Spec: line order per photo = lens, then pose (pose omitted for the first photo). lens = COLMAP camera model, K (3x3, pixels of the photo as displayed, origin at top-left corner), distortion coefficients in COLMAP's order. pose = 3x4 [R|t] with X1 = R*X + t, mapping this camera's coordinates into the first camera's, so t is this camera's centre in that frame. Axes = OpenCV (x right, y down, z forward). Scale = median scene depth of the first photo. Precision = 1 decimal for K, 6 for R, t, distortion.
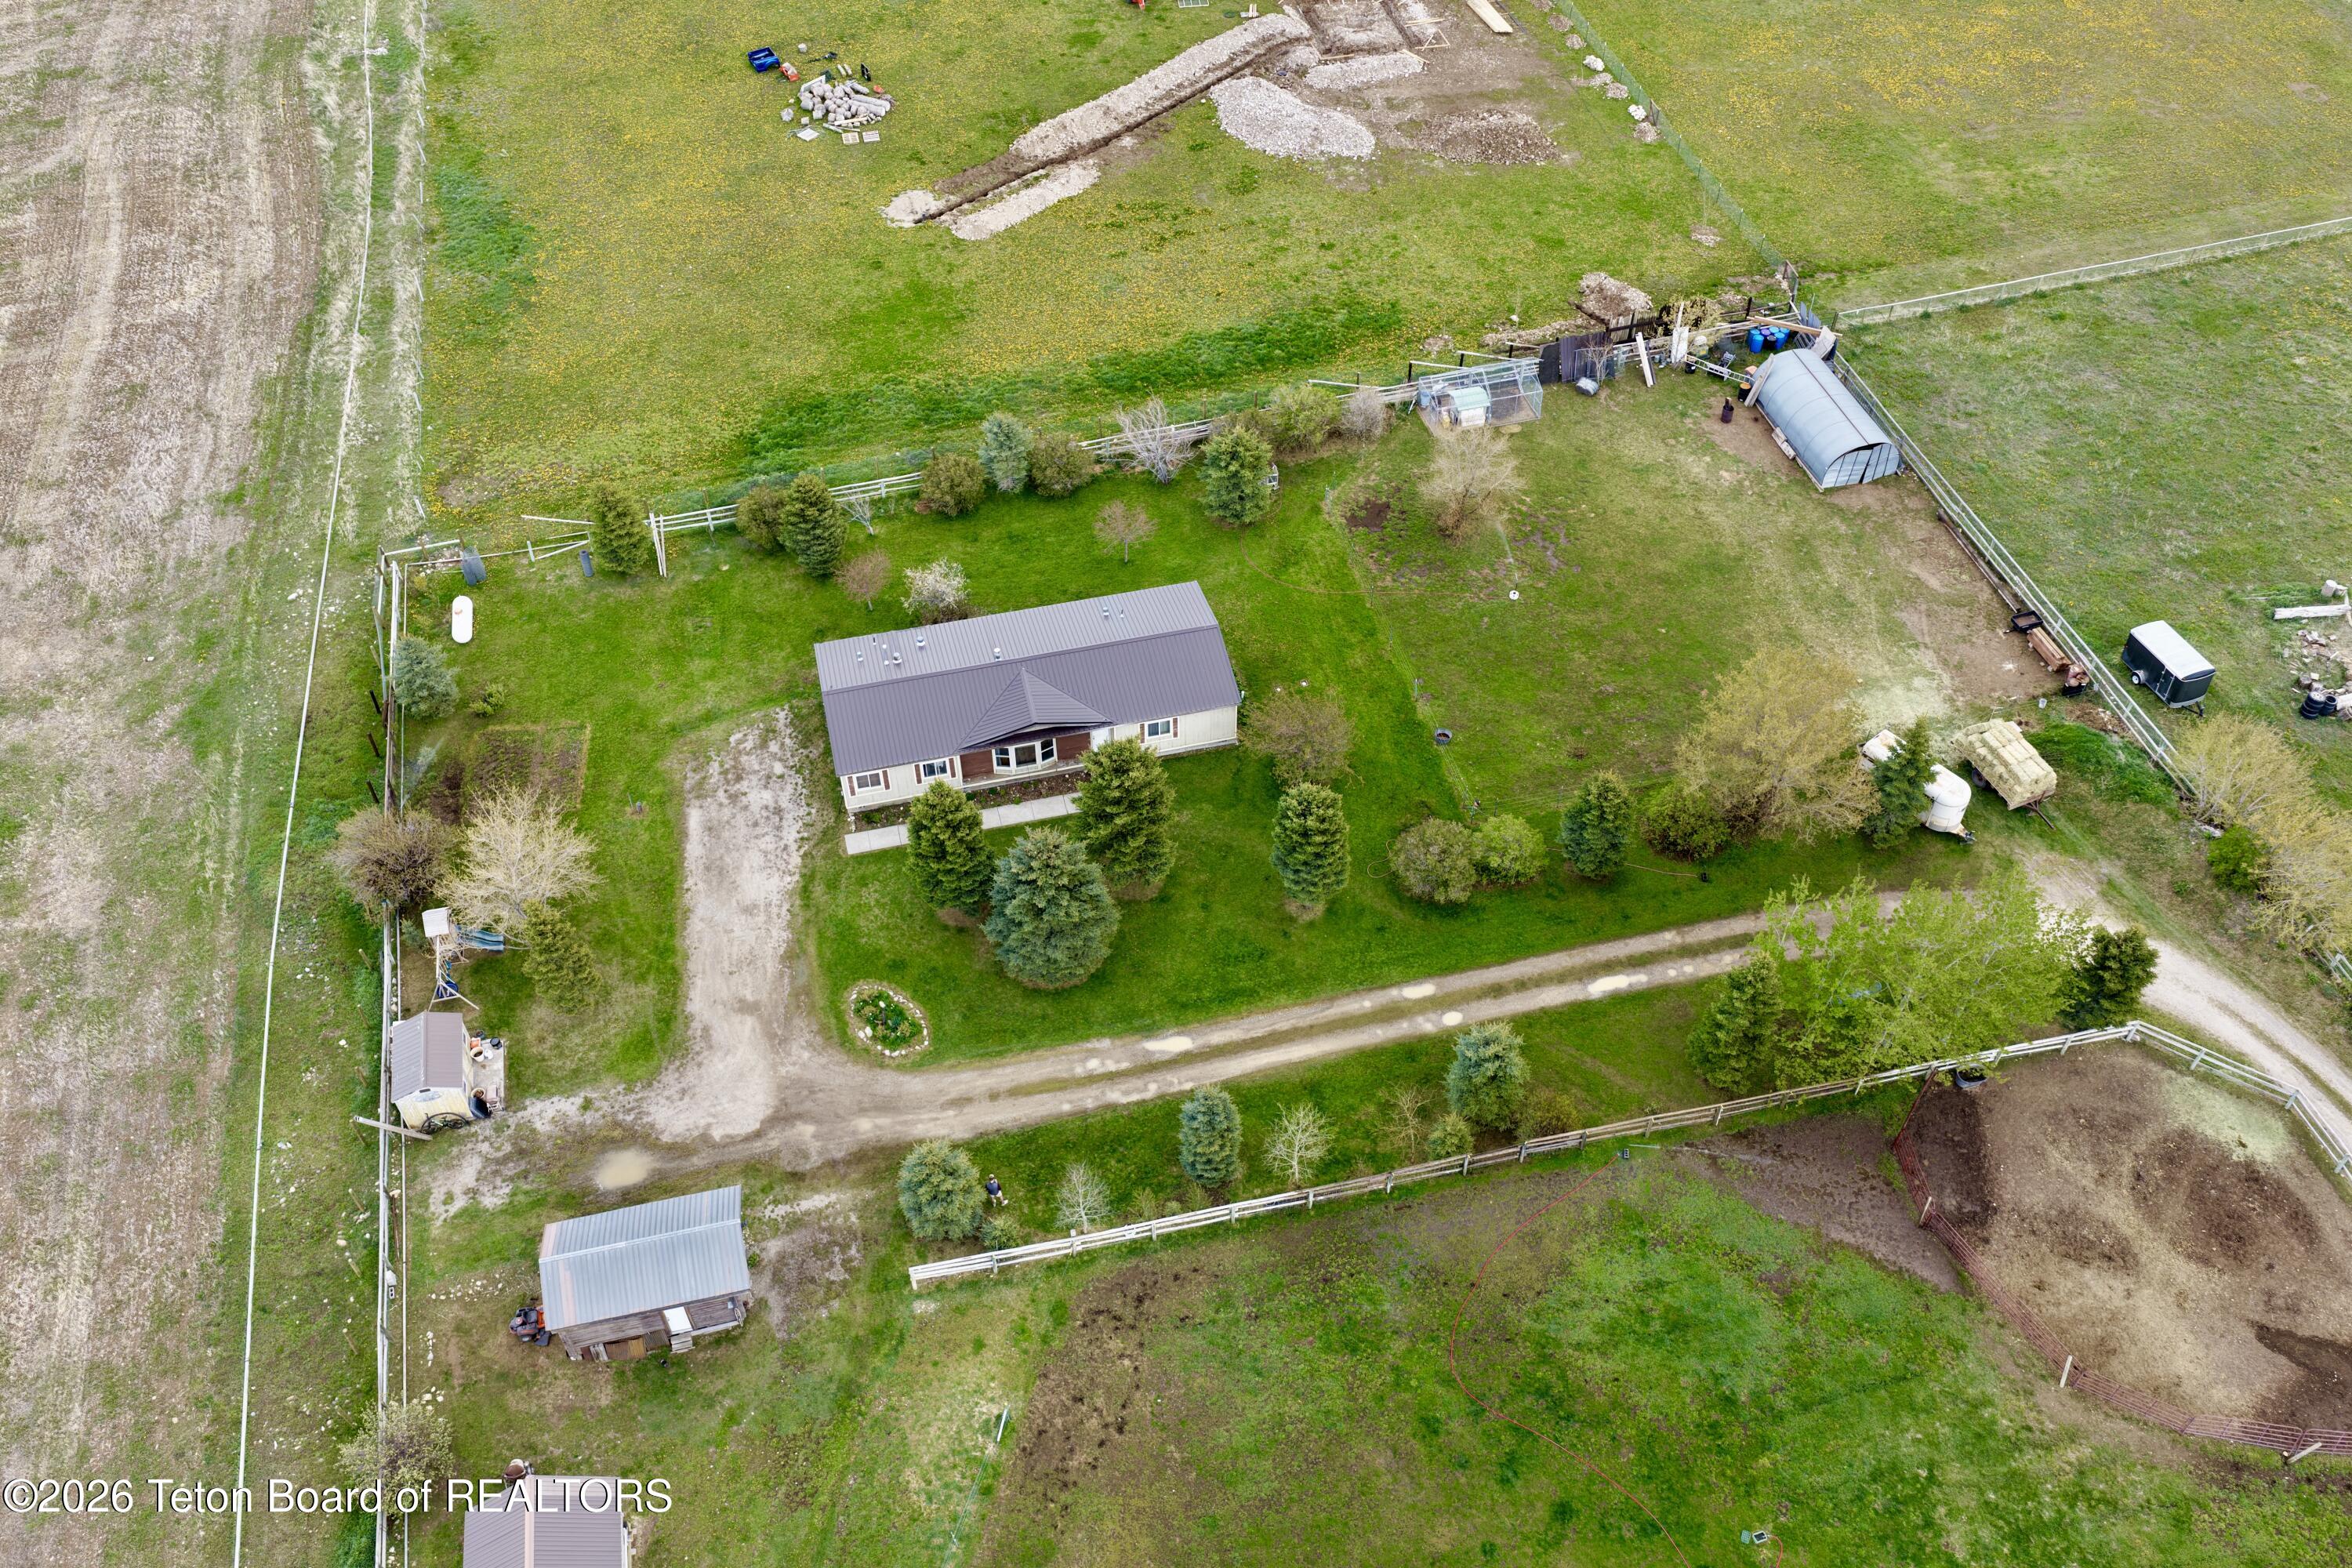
lens RADIAL K [[1957.5, 0, 1179.0], [0, 1957.5, 778.0], [0, 0, 1]] dist [-0.016780, 0.038193]
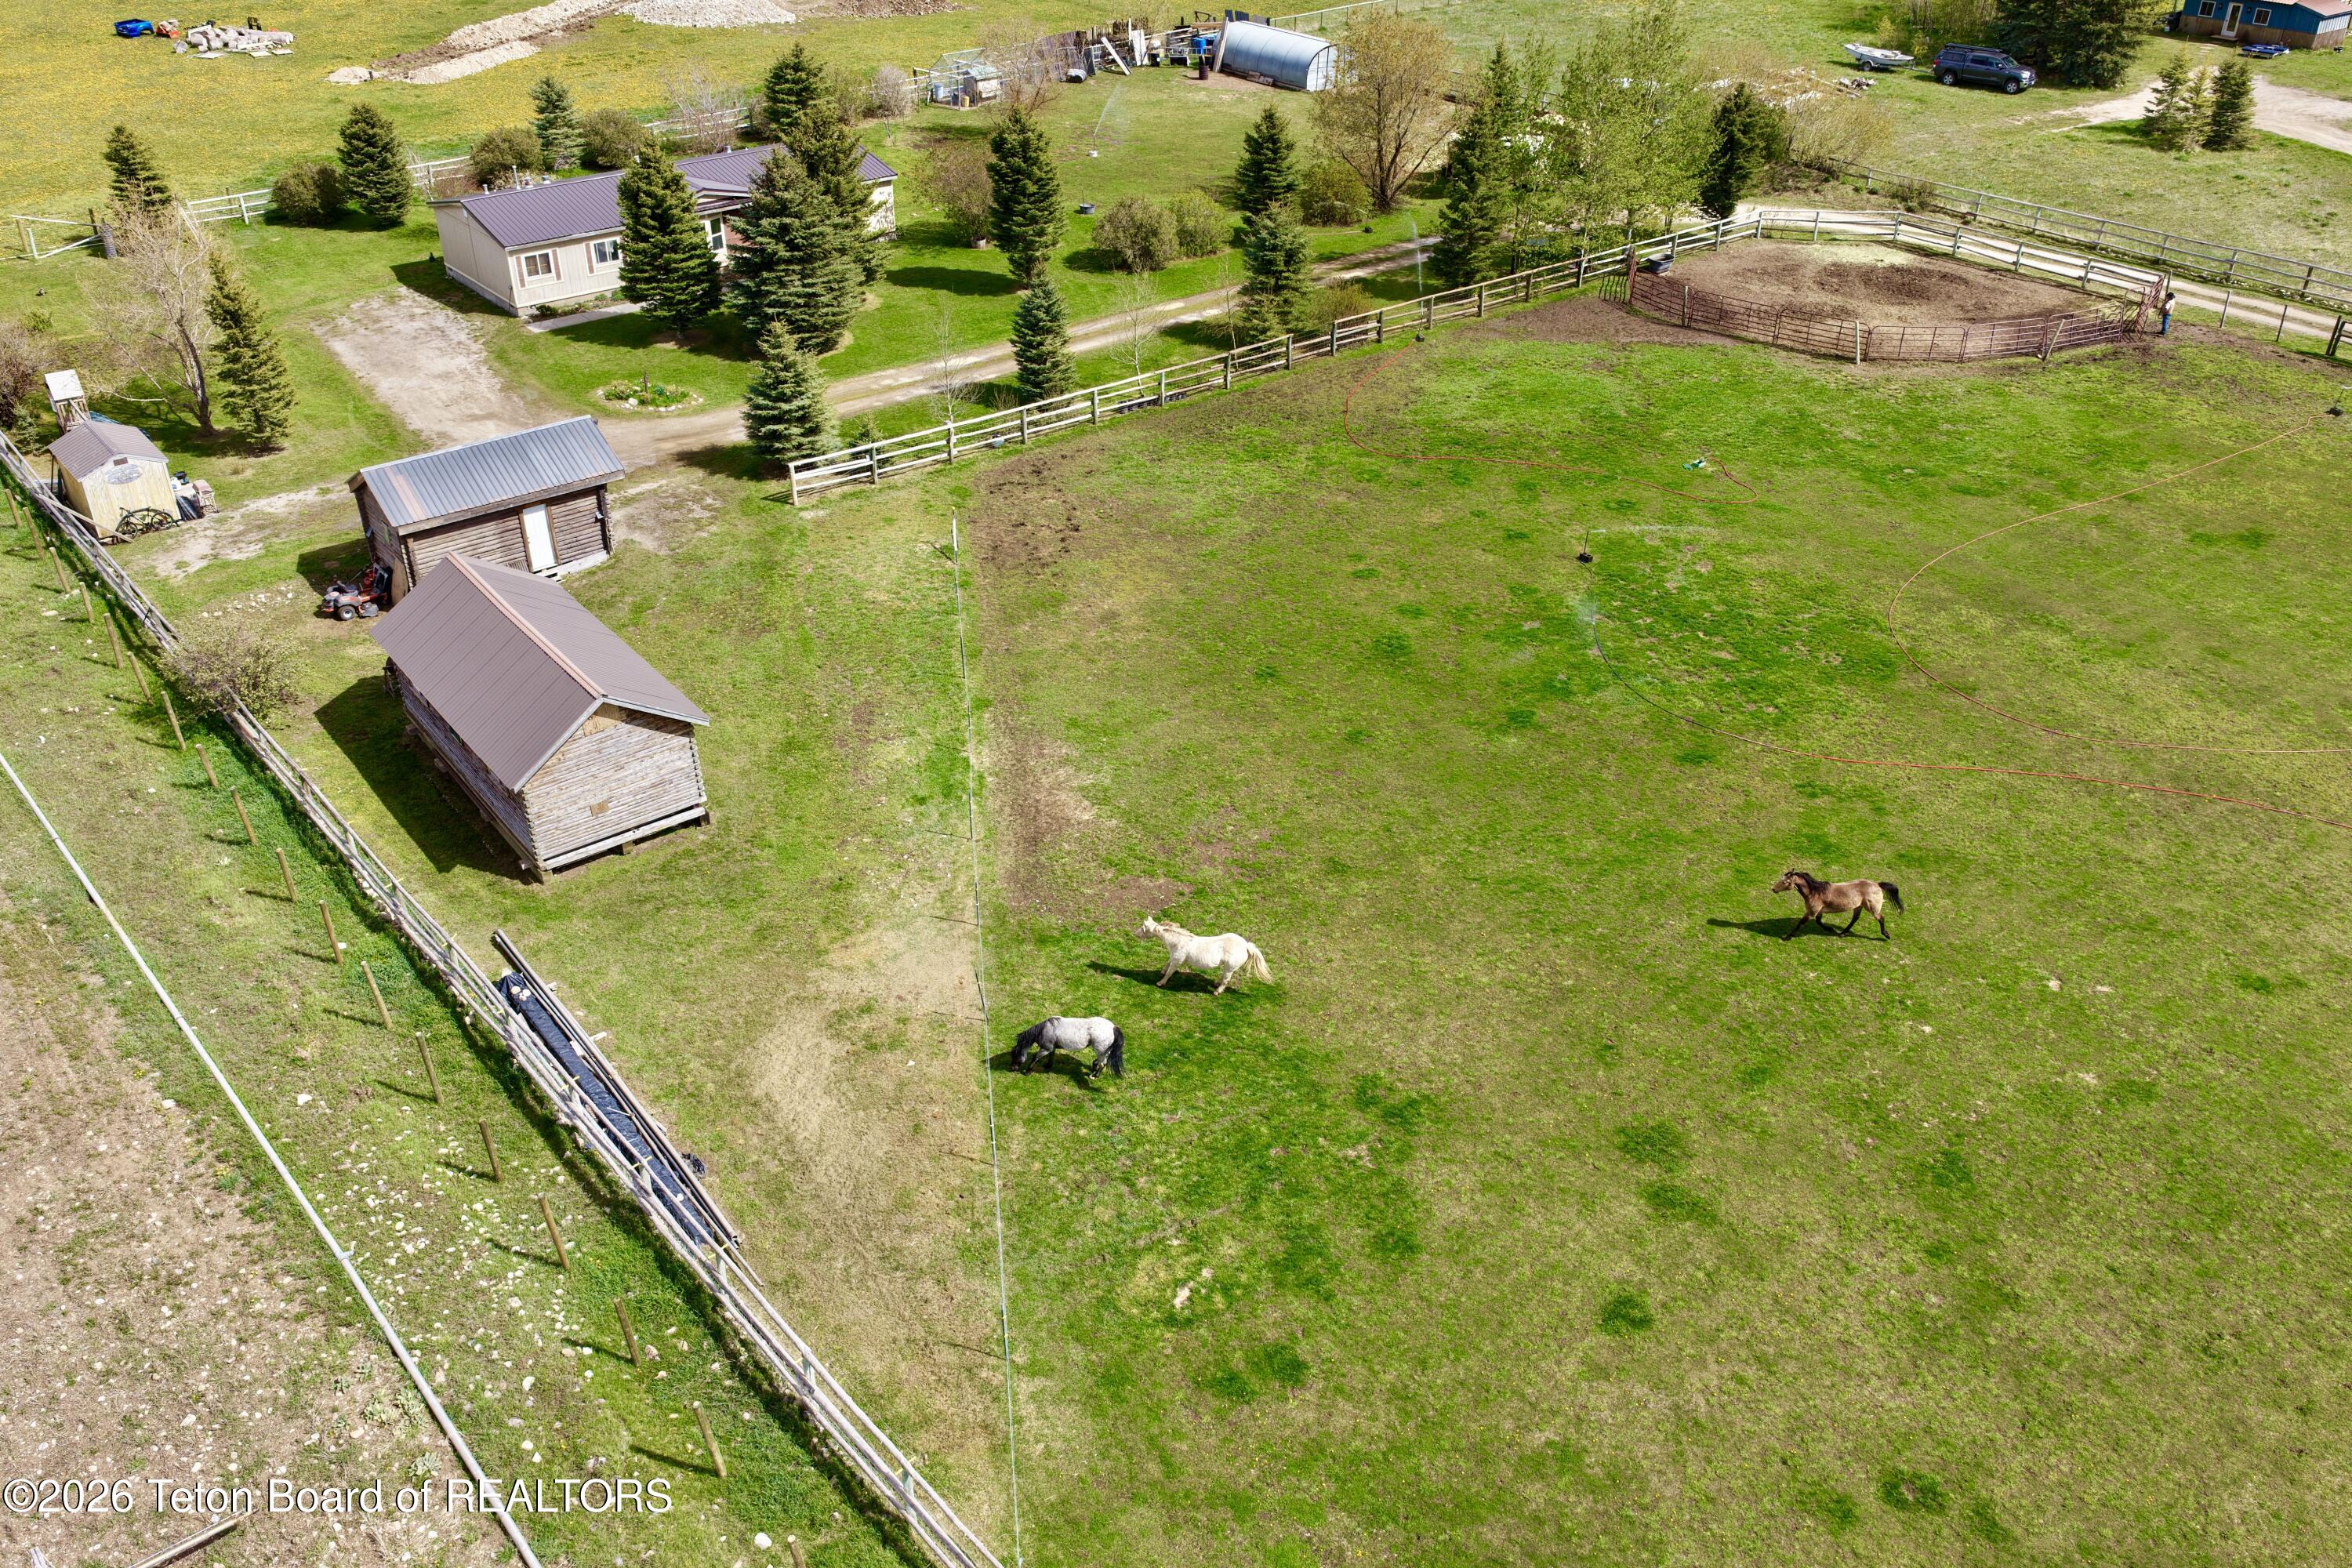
lens RADIAL K [[1957.5, 0, 1179.2], [0, 1957.5, 766.8], [0, 0, 1]] dist [-0.016780, 0.038193]
pose [[0.905930, -0.212637, 0.366165, -0.288749], [0.307272, 0.925128, -0.222987, 0.549198], [-0.291334, 0.314522, 0.903438, 0.165598]]
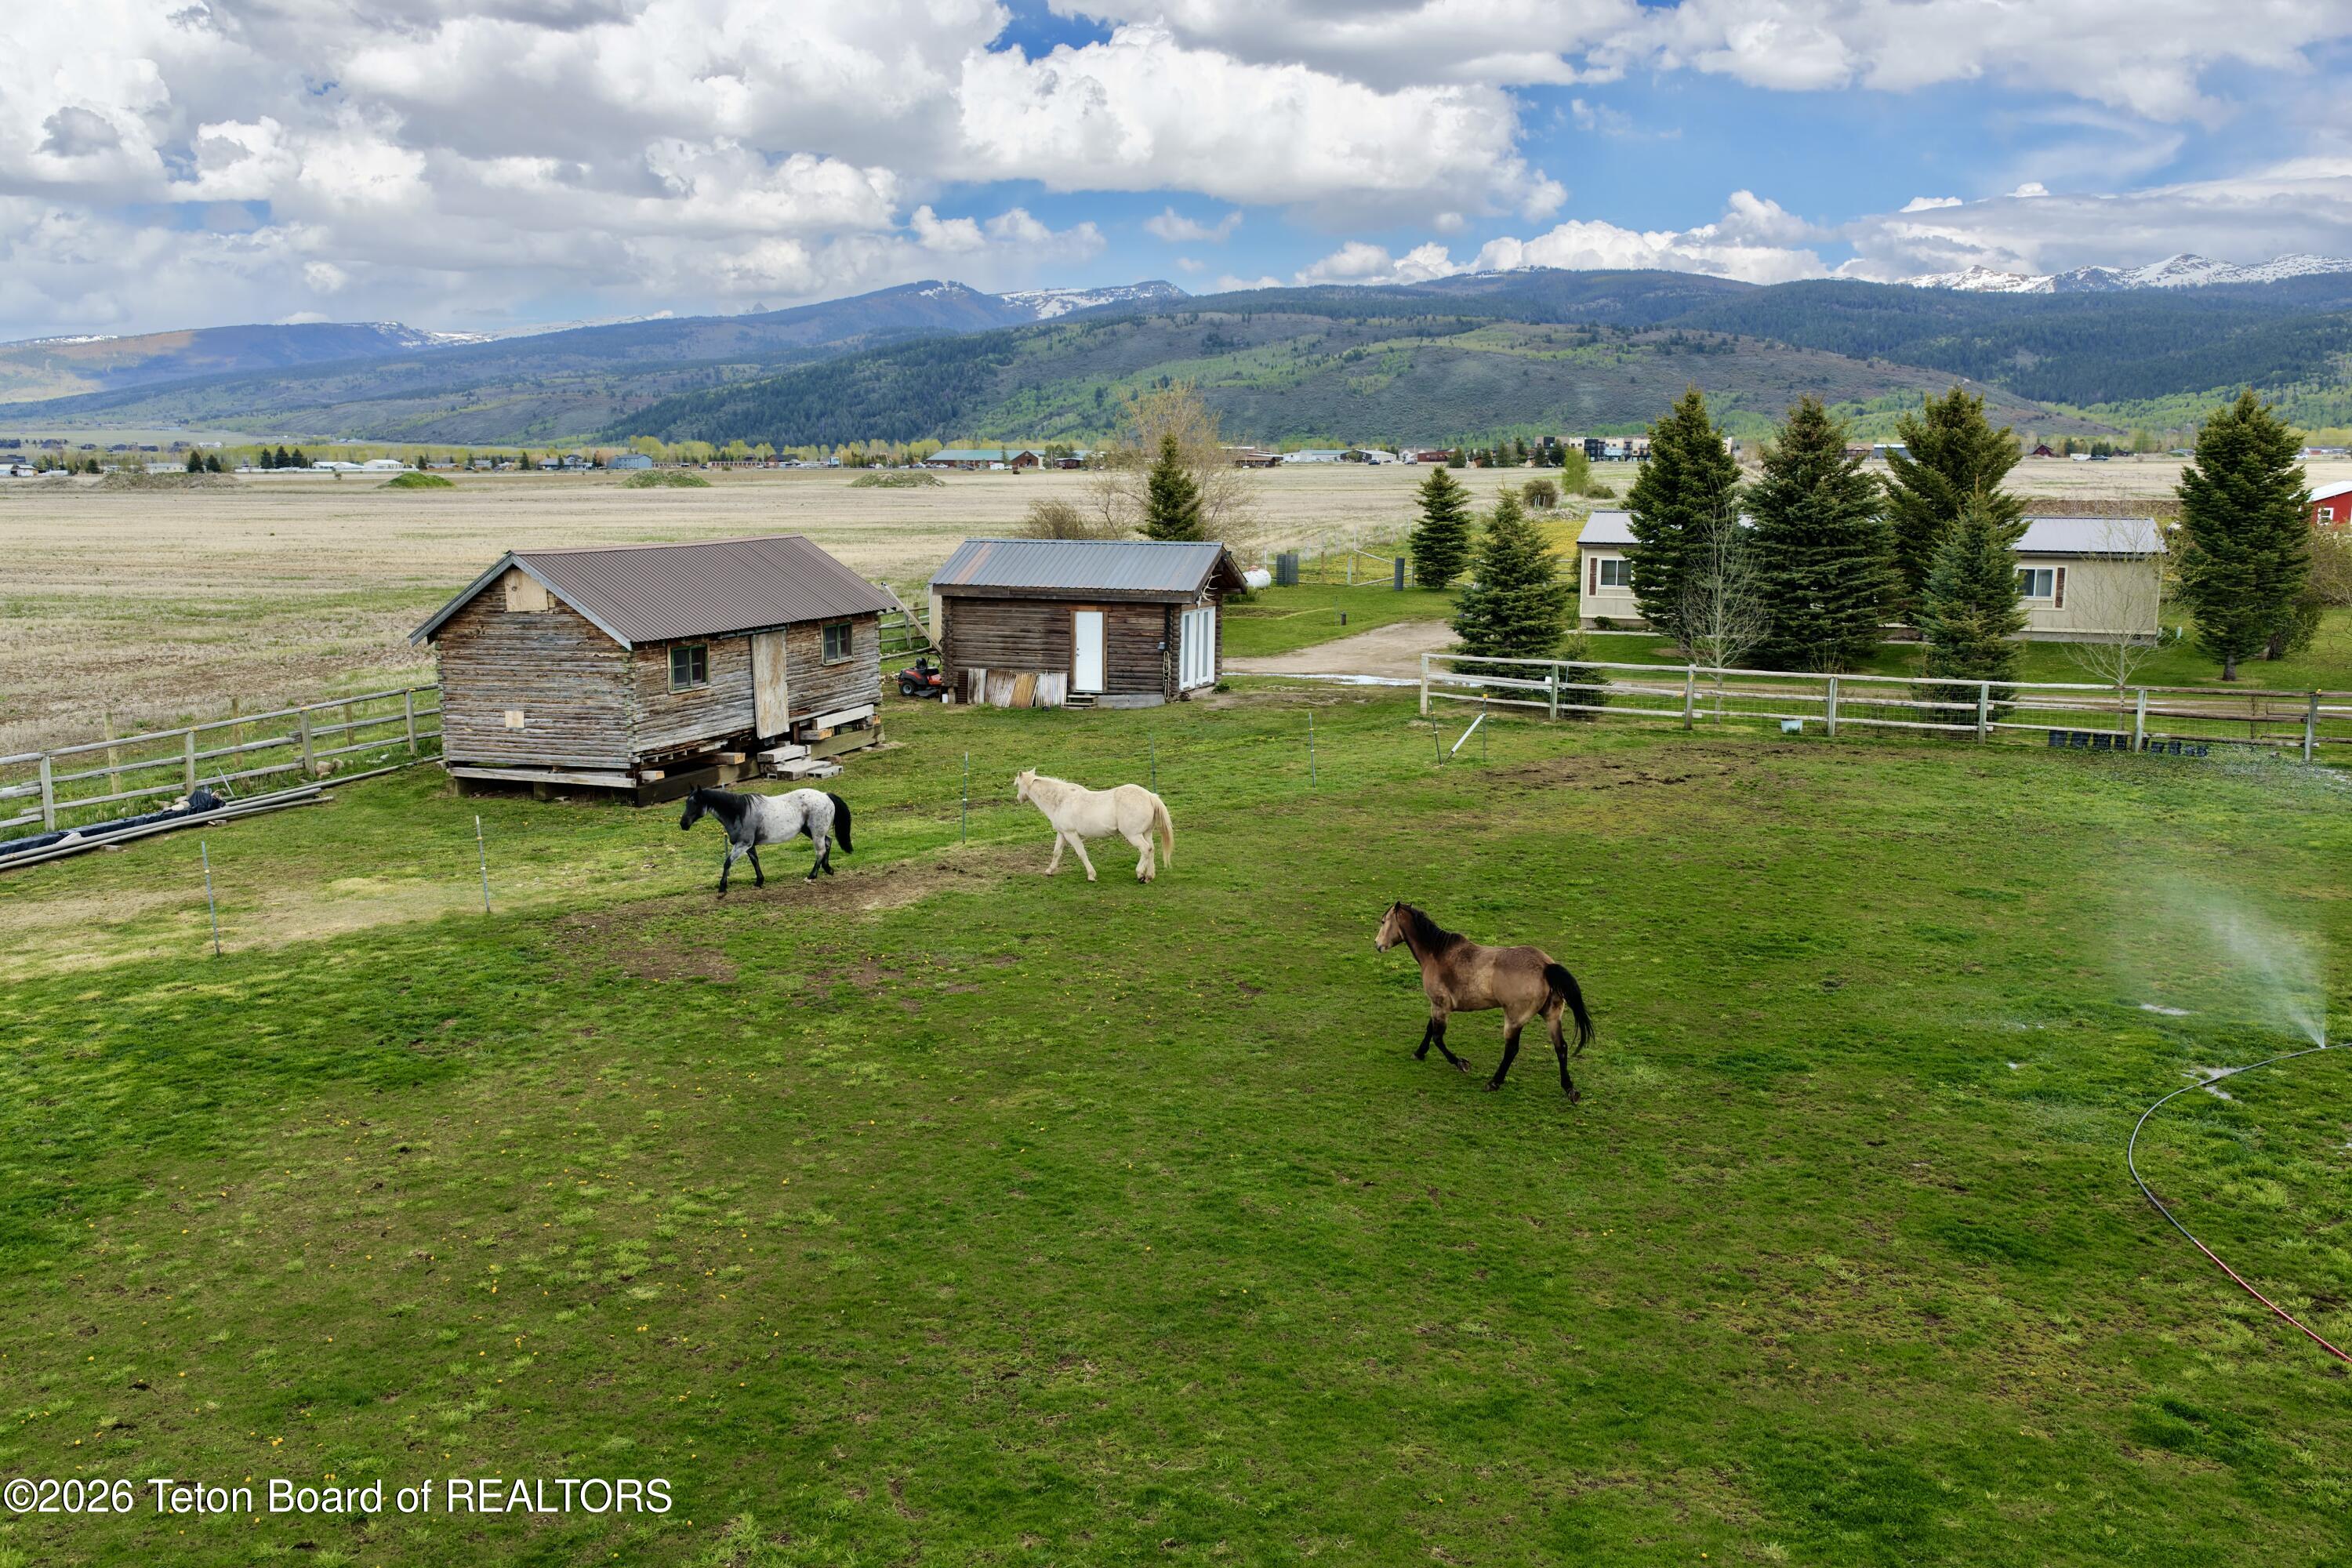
lens RADIAL K [[1957.5, 0, 1173.8], [0, 1957.5, 784.5], [0, 0, 1]] dist [-0.016780, 0.038193]
pose [[0.842198, 0.097581, -0.530265, 0.118969], [-0.401832, 0.769338, -0.496639, 0.552499], [0.359490, 0.631346, 0.687146, 0.487105]]
